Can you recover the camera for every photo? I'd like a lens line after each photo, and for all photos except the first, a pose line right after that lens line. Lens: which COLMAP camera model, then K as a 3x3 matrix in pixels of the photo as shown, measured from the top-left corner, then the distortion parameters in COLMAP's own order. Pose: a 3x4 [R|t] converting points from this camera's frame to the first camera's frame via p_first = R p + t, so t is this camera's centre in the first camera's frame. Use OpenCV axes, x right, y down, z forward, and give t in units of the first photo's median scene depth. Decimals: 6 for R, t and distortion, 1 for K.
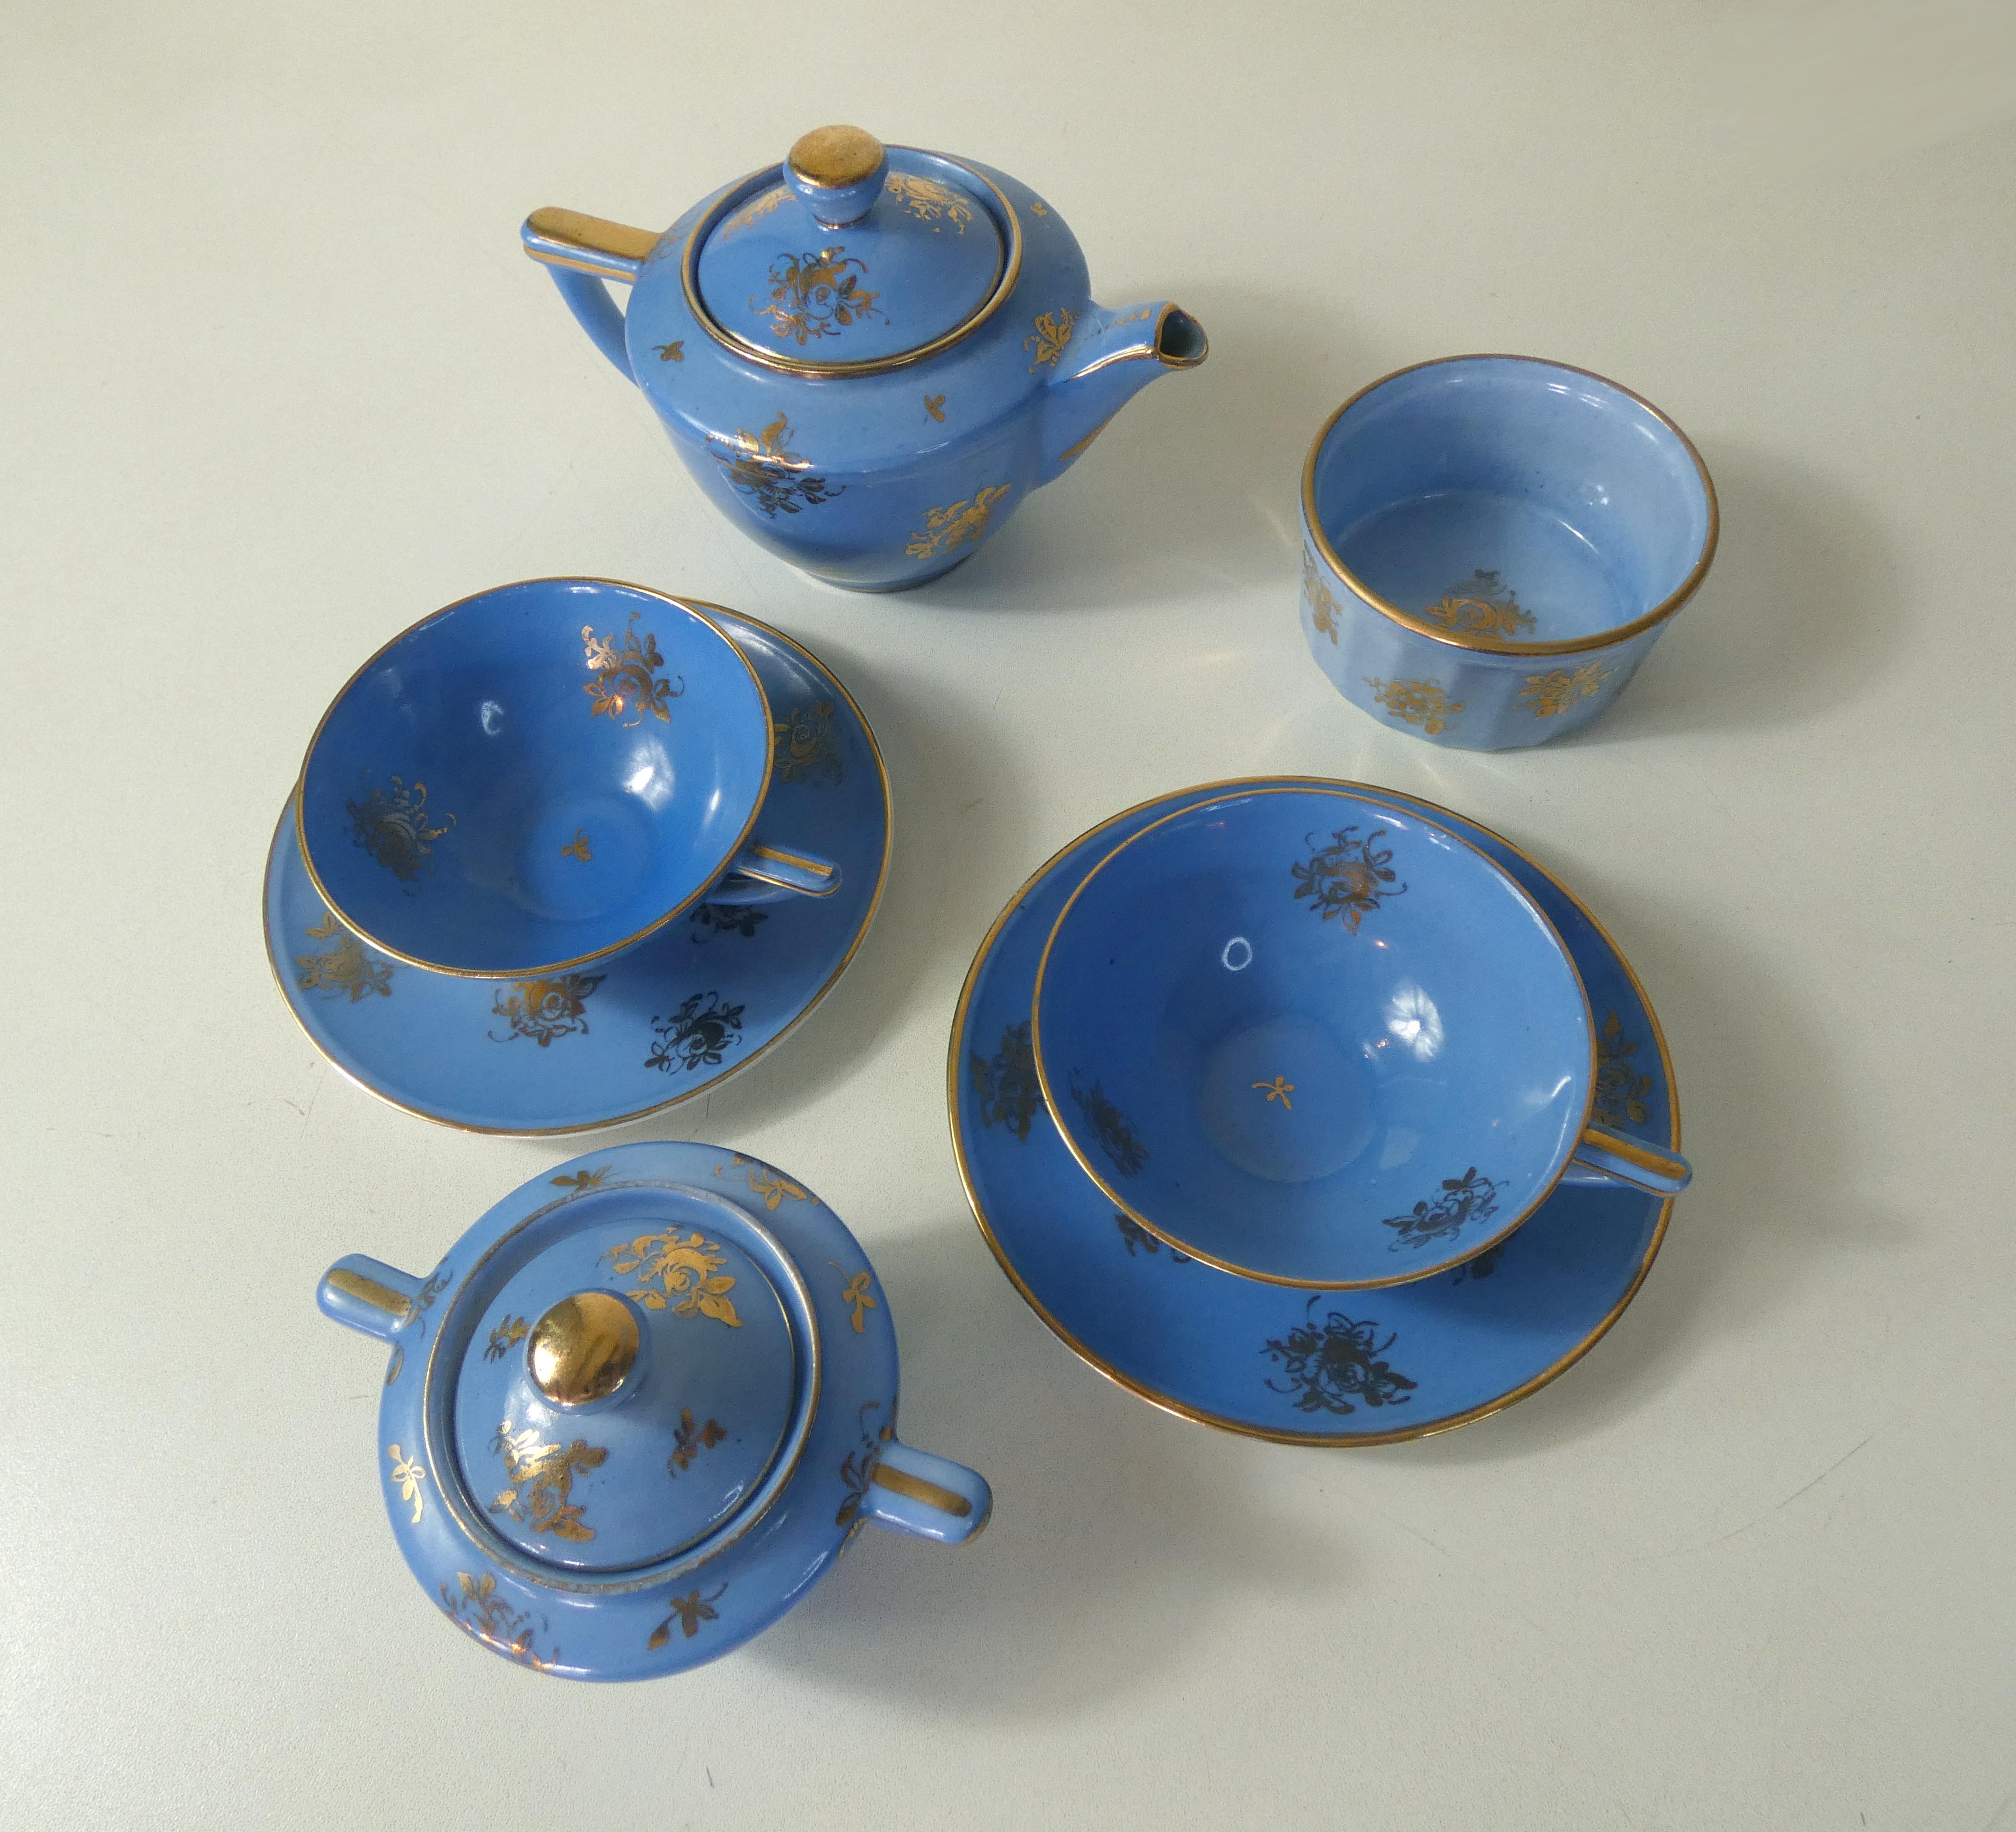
lens RADIAL K [[1347.1, 0, 1027.5], [0, 1347.1, 915.3], [0, 0, 1]] dist [0.005274, 0.005121]
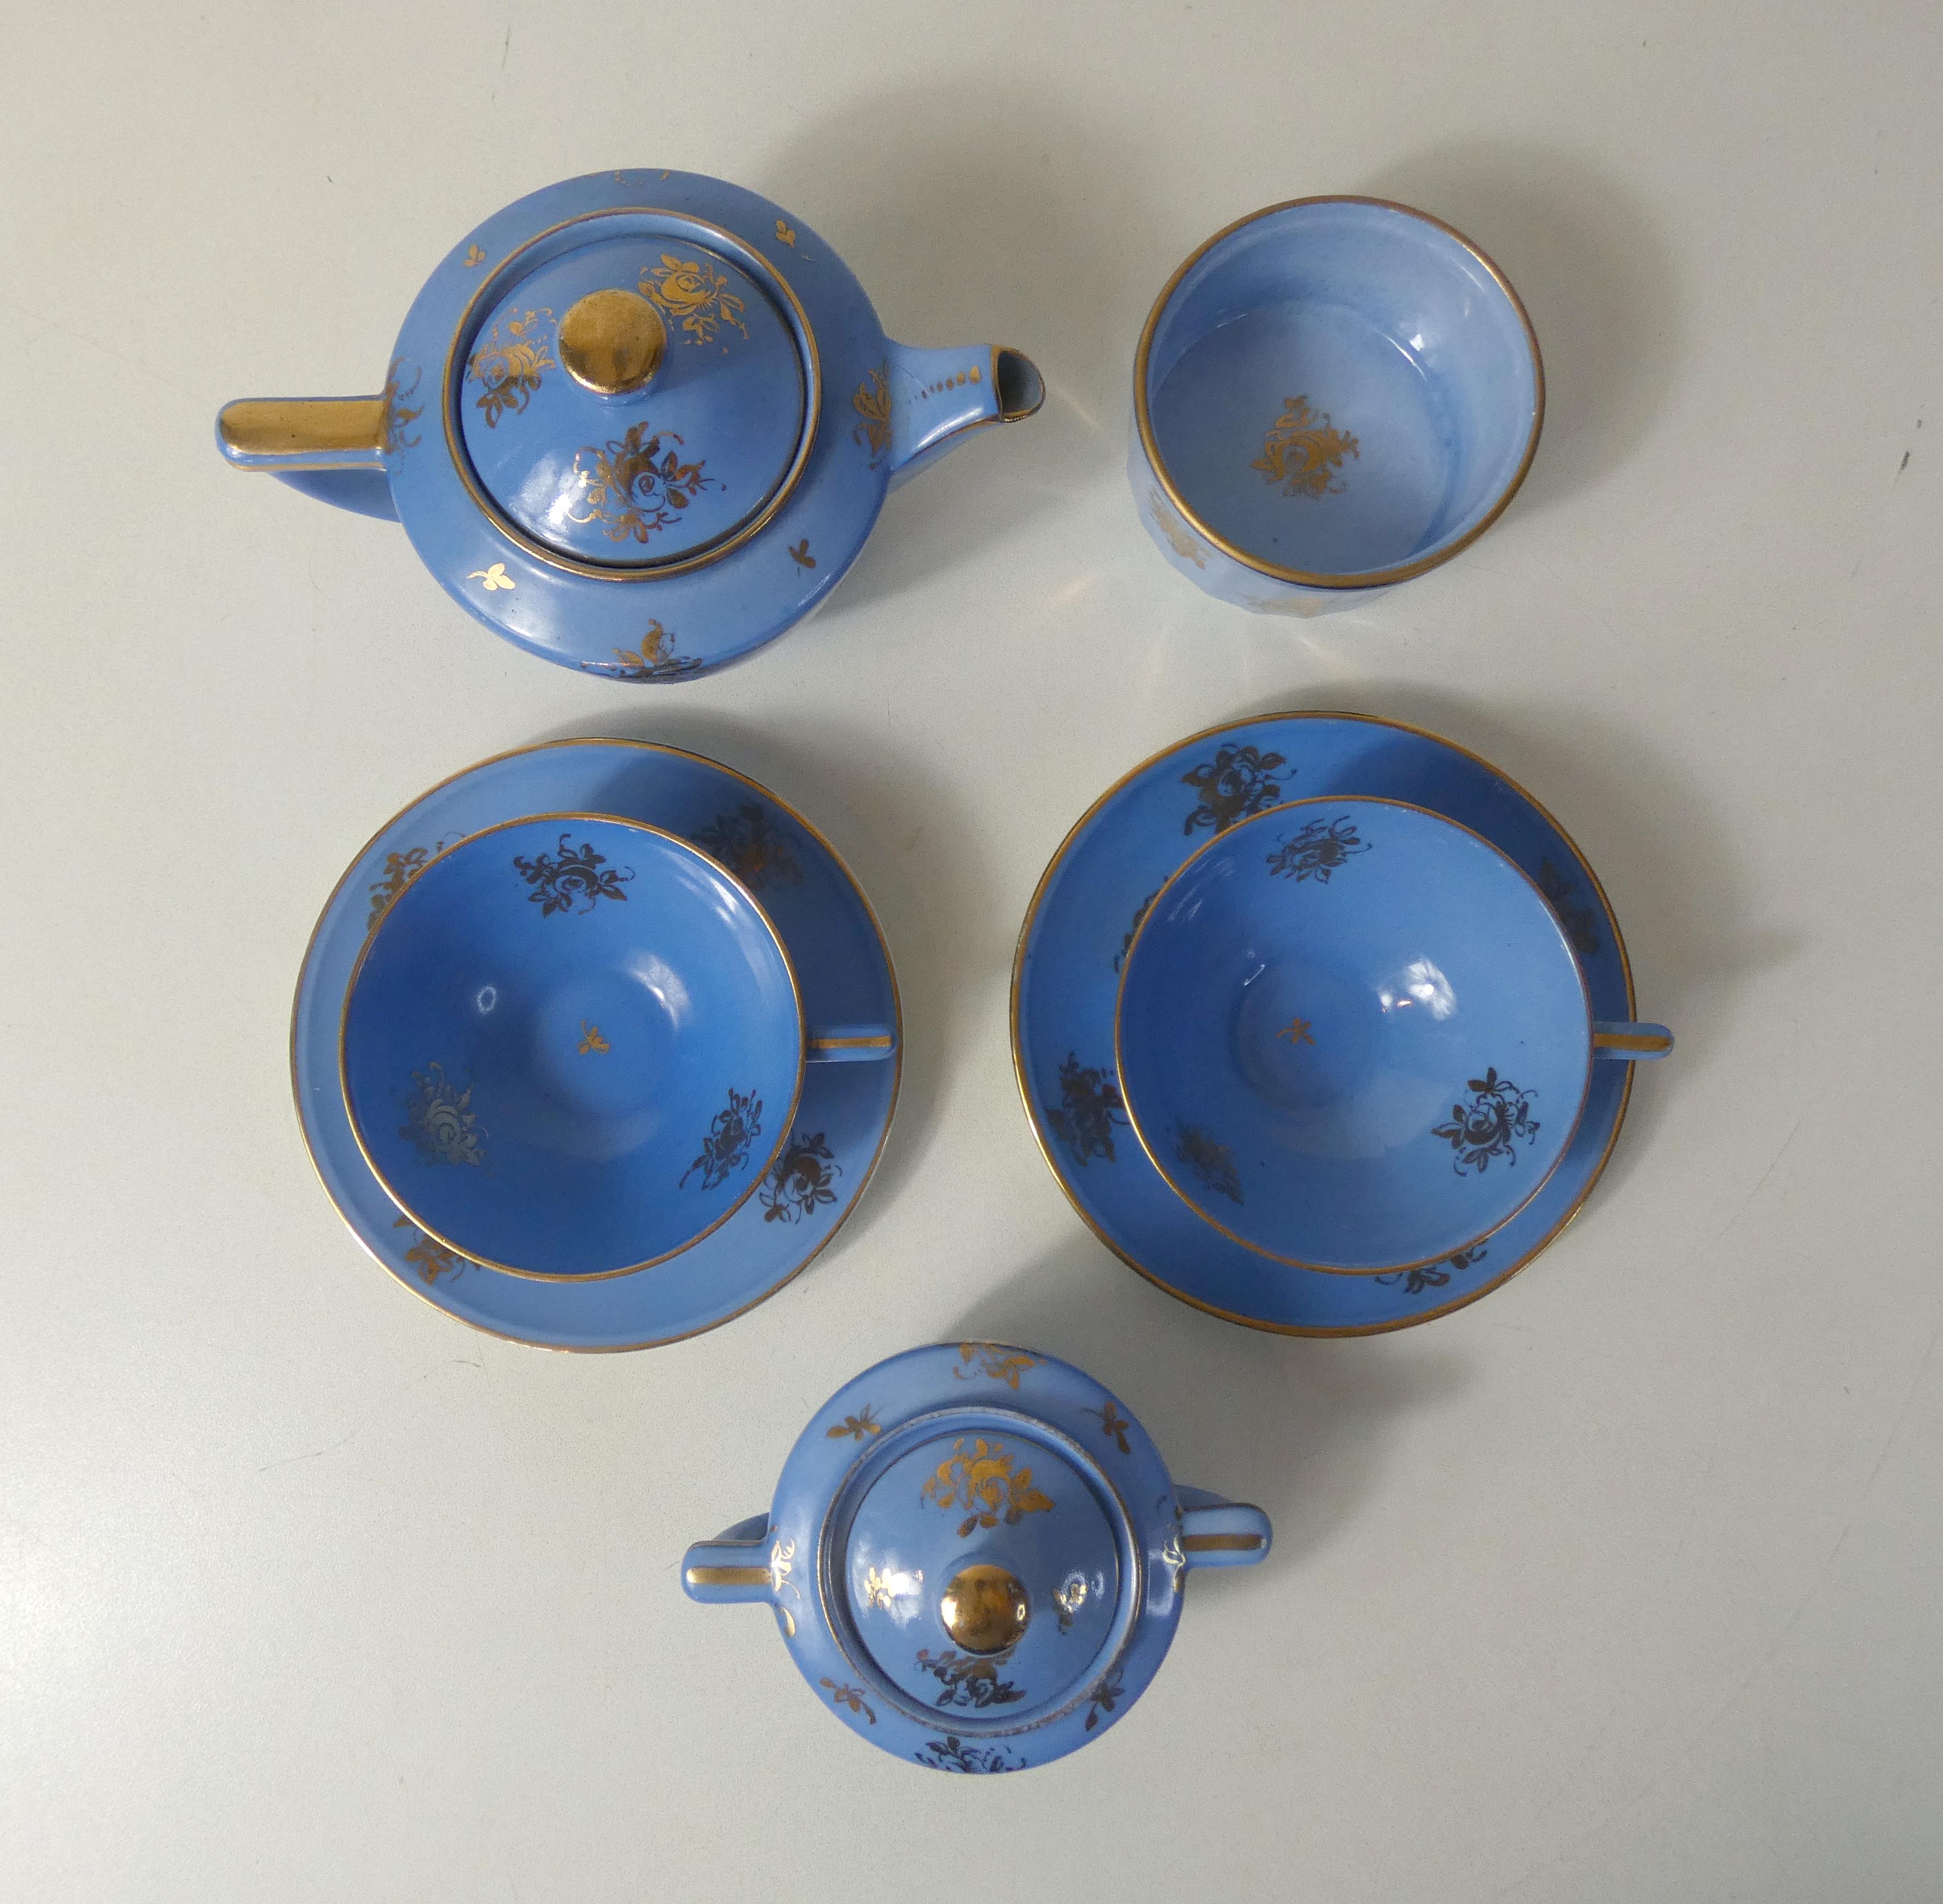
lens RADIAL K [[1337.1, 0, 971.5], [0, 1337.1, 952.0], [0, 0, 1]] dist [0.007279, 0.001020]
pose [[0.925116, -0.372212, 0.074952, -0.133988], [0.322468, 0.874458, 0.362405, -0.439610], [-0.200434, -0.311097, 0.929002, 0.019451]]
